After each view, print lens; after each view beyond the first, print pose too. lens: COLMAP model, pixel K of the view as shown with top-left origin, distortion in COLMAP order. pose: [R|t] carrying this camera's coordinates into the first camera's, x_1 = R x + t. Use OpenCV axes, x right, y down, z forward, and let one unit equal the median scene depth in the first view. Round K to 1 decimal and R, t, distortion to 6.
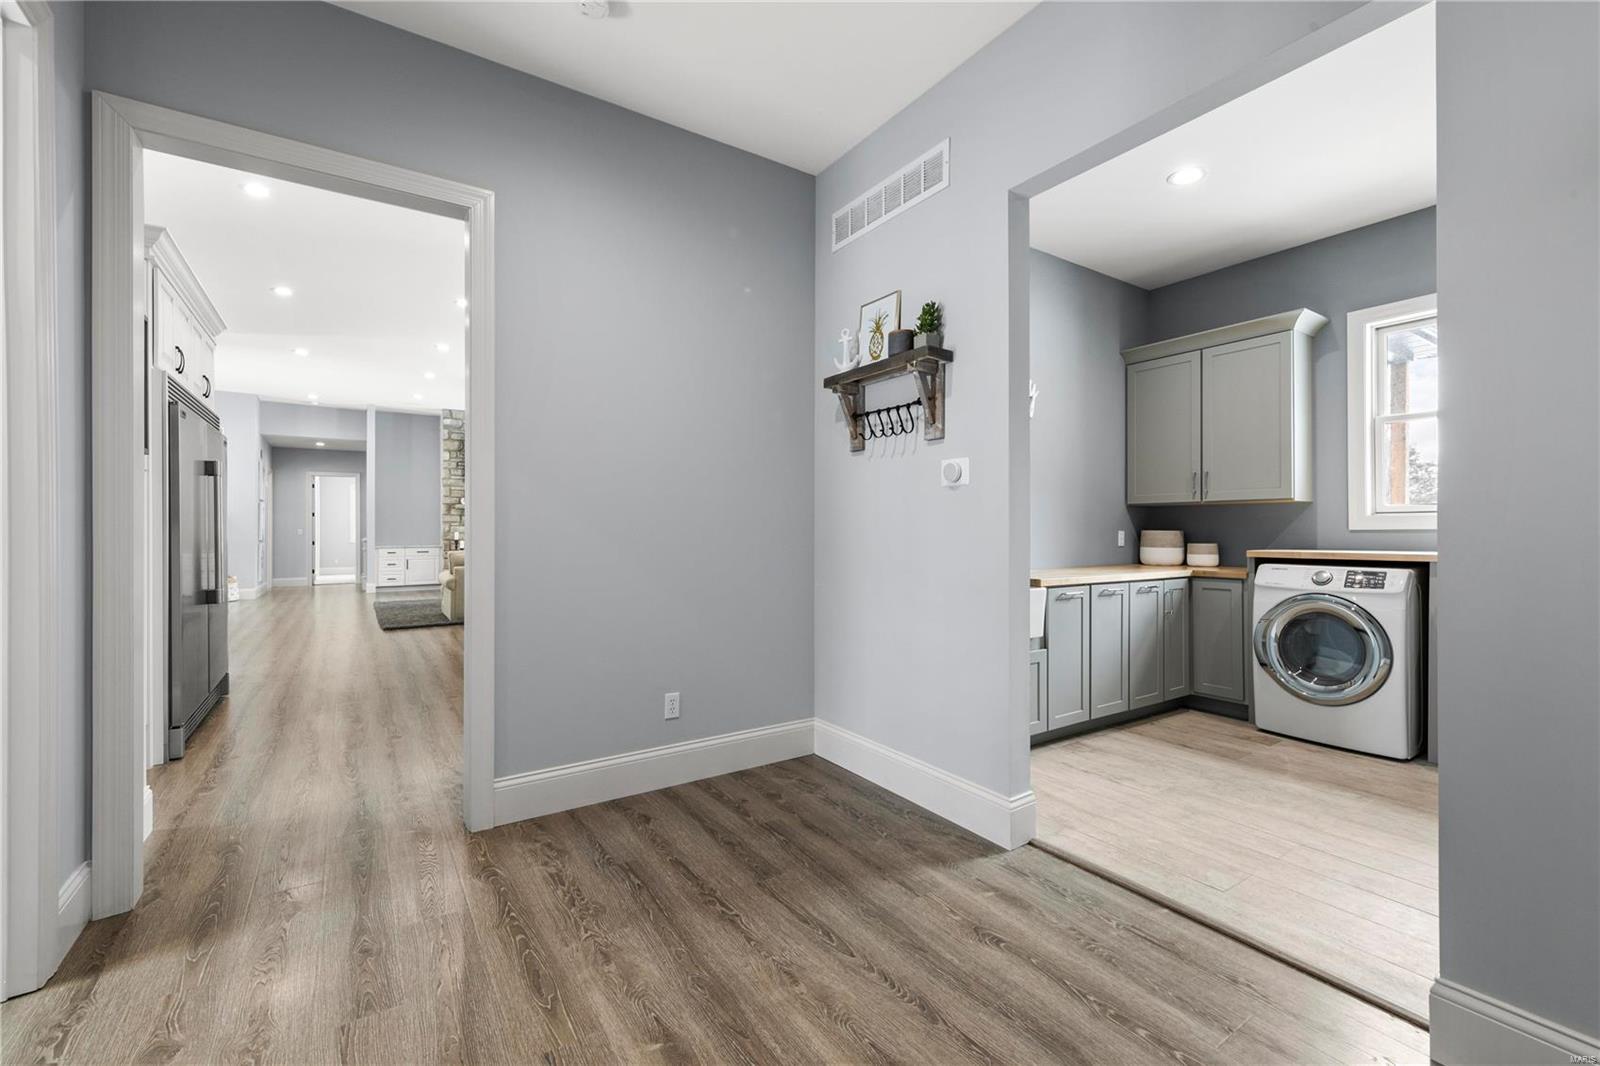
lens RADIAL K [[672.4, 0, 811.5], [0, 672.4, 527.1], [0, 0, 1]] dist [0.001635, 0.000096]
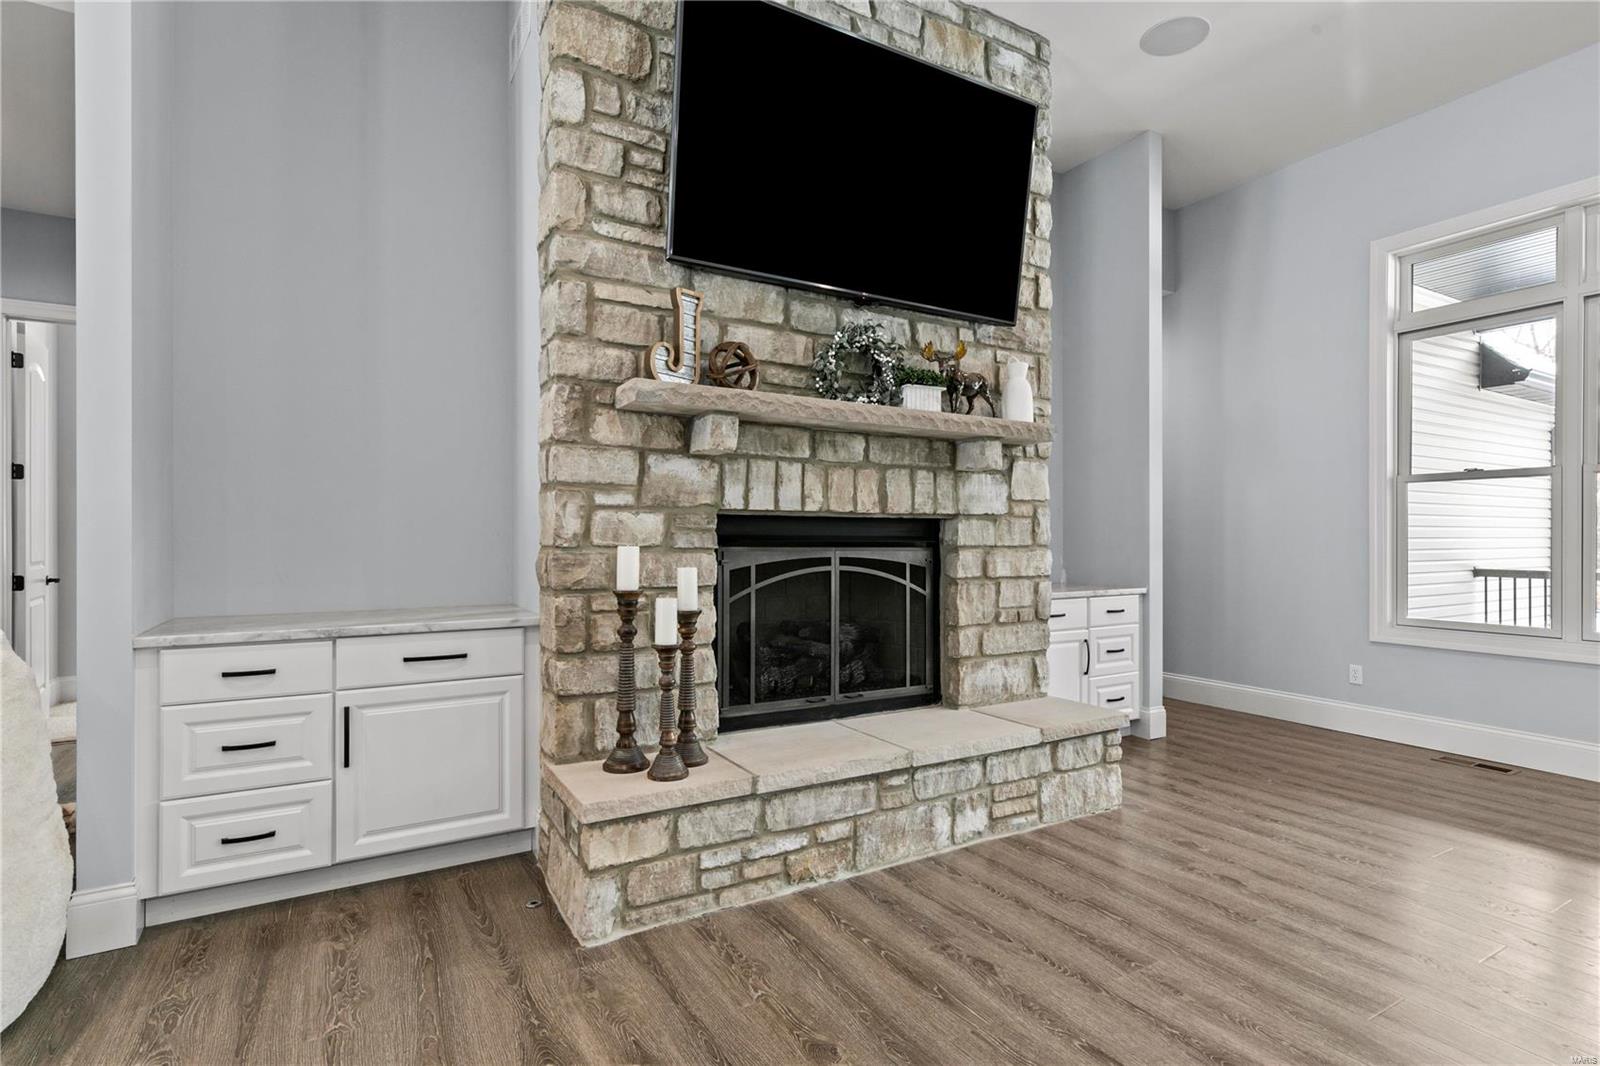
lens RADIAL K [[783.4, 0, 809.8], [0, 783.4, 541.0], [0, 0, 1]] dist [0.002892, 0.000636]
pose [[0.998002, 0.002317, -0.063144, -0.468135], [-0.002042, 0.999988, 0.004419, 0.005415], [0.063153, -0.004281, 0.997995, 0.803730]]
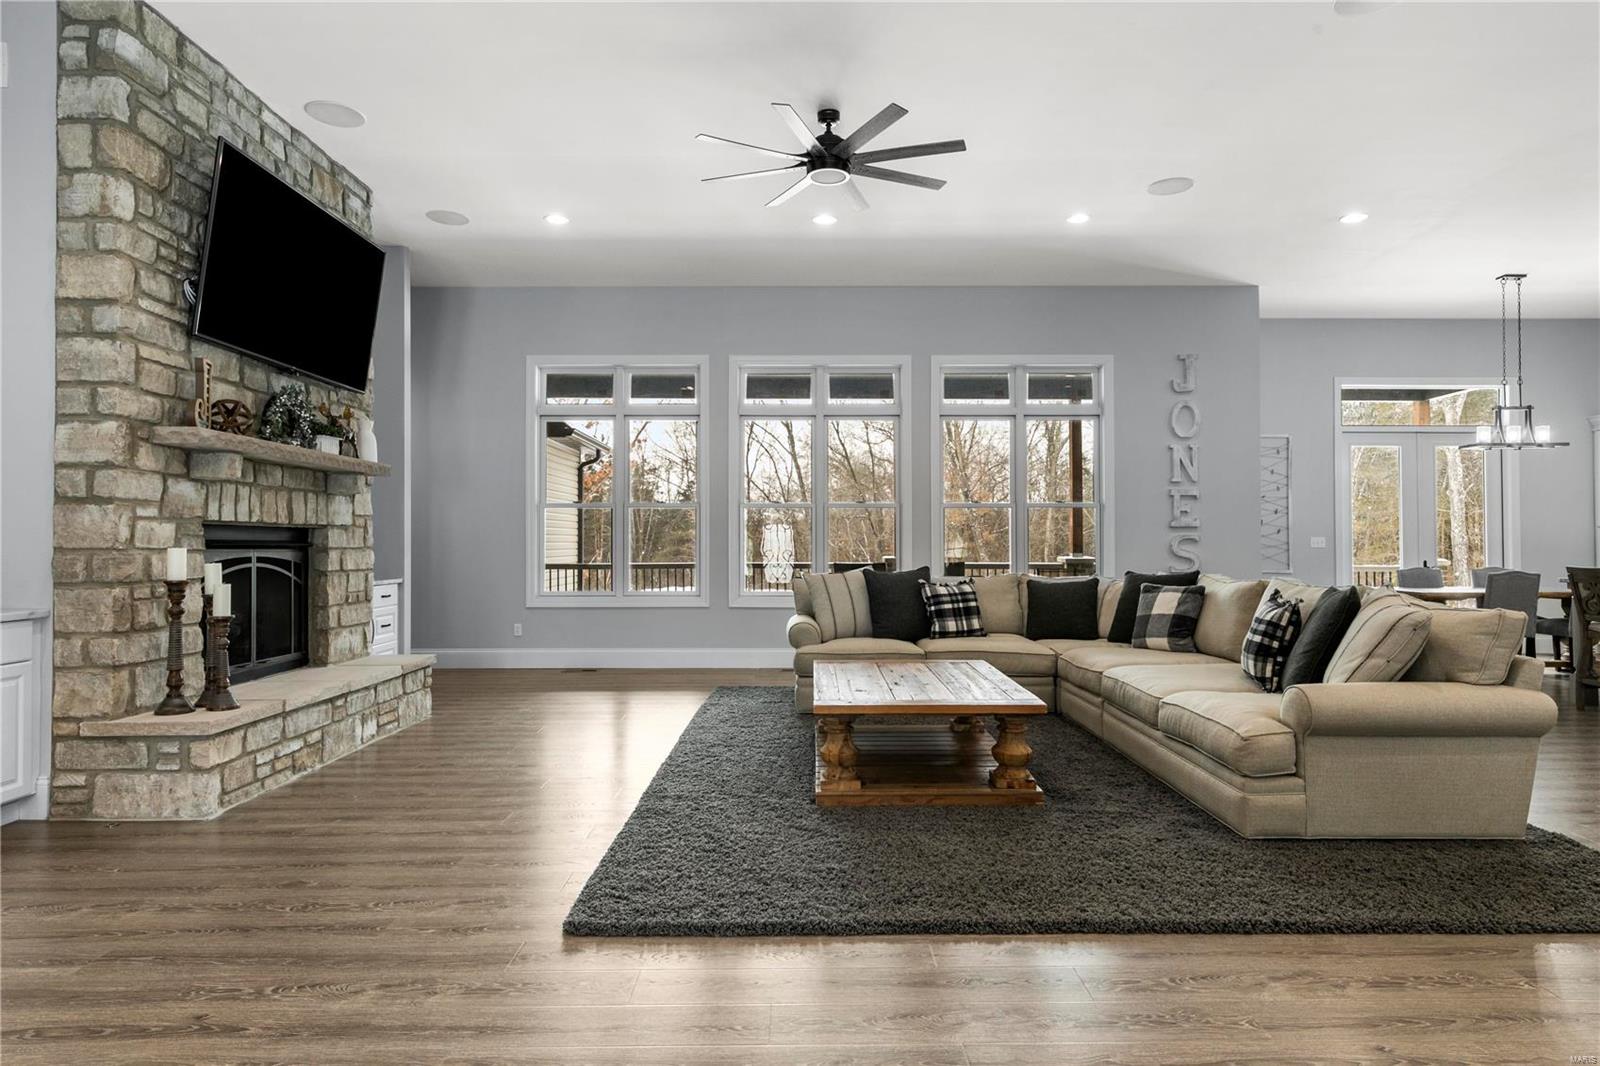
lens RADIAL K [[919.5, 0, 789.3], [0, 919.5, 528.8], [0, 0, 1]] dist [0.018718, -0.000527]
pose [[0.571315, 0.014002, 0.820611, -0.665051], [-0.000992, 0.999866, -0.016370, 0.006100], [-0.820730, 0.008539, 0.571252, 0.648060]]
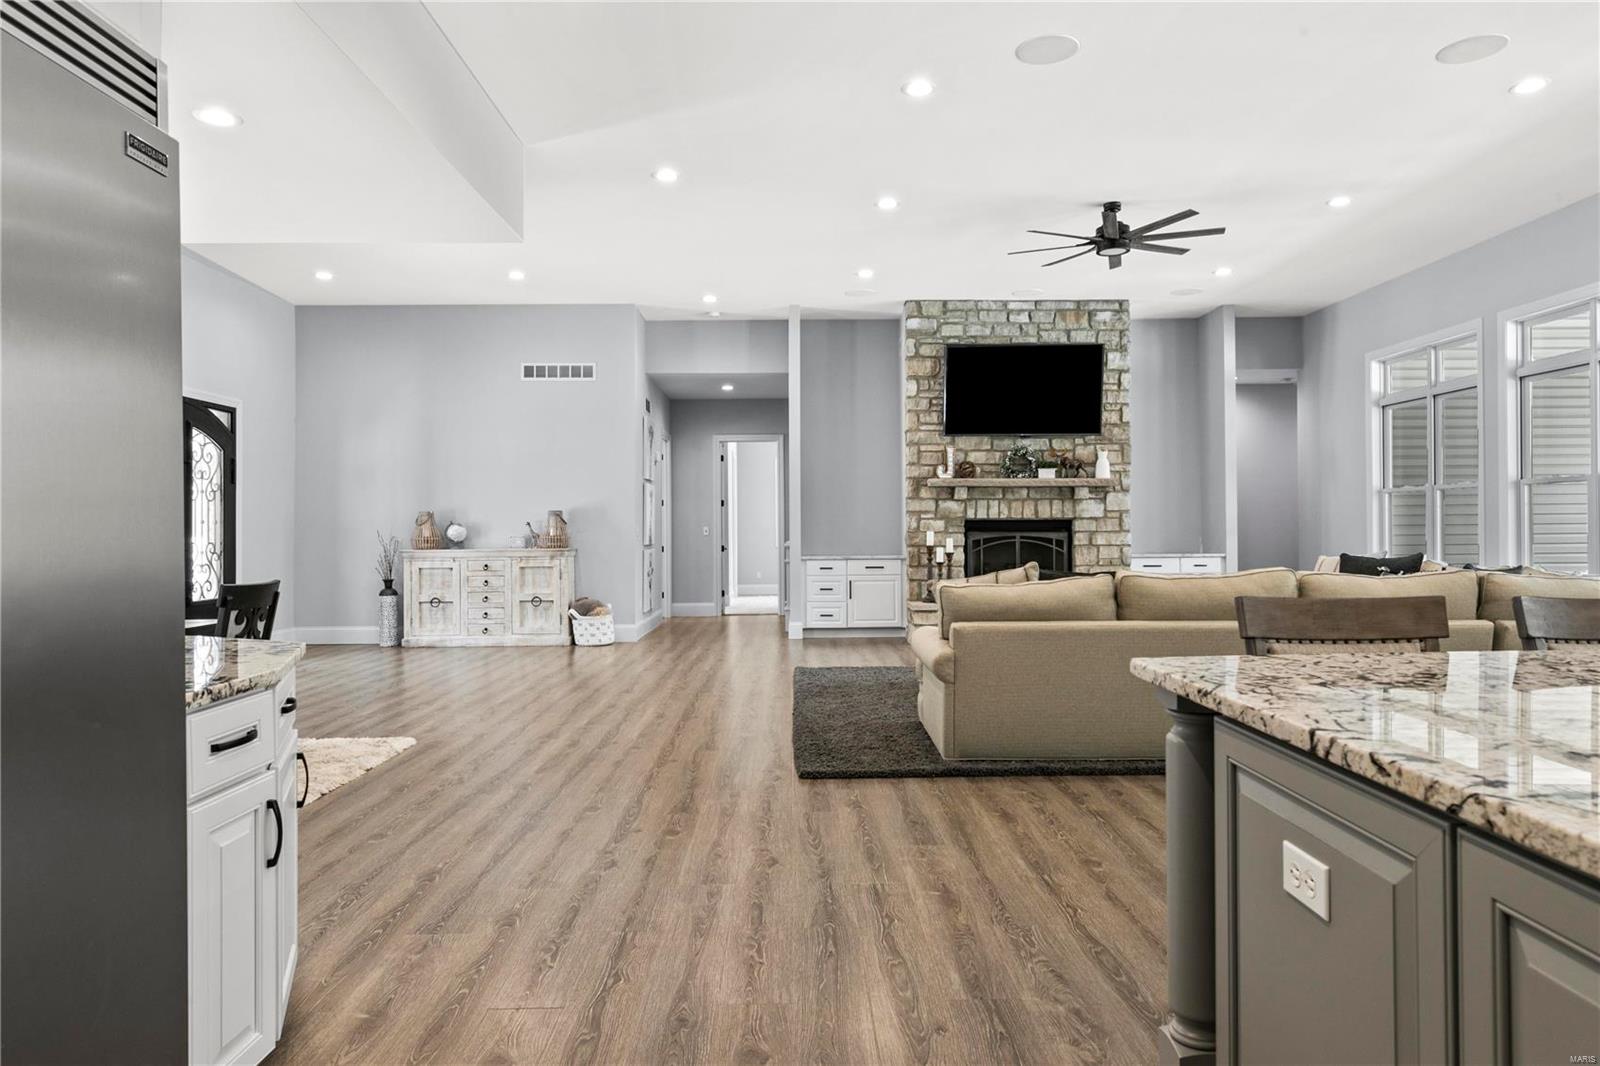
lens RADIAL K [[992.1, 0, 798.8], [0, 992.1, 527.1], [0, 0, 1]] dist [0.001493, 0.000183]
pose [[0.828349, -0.003564, -0.560202, -0.177333], [0.006236, 0.999976, 0.002859, 0.001319], [0.560178, -0.005862, 0.828351, 0.298704]]
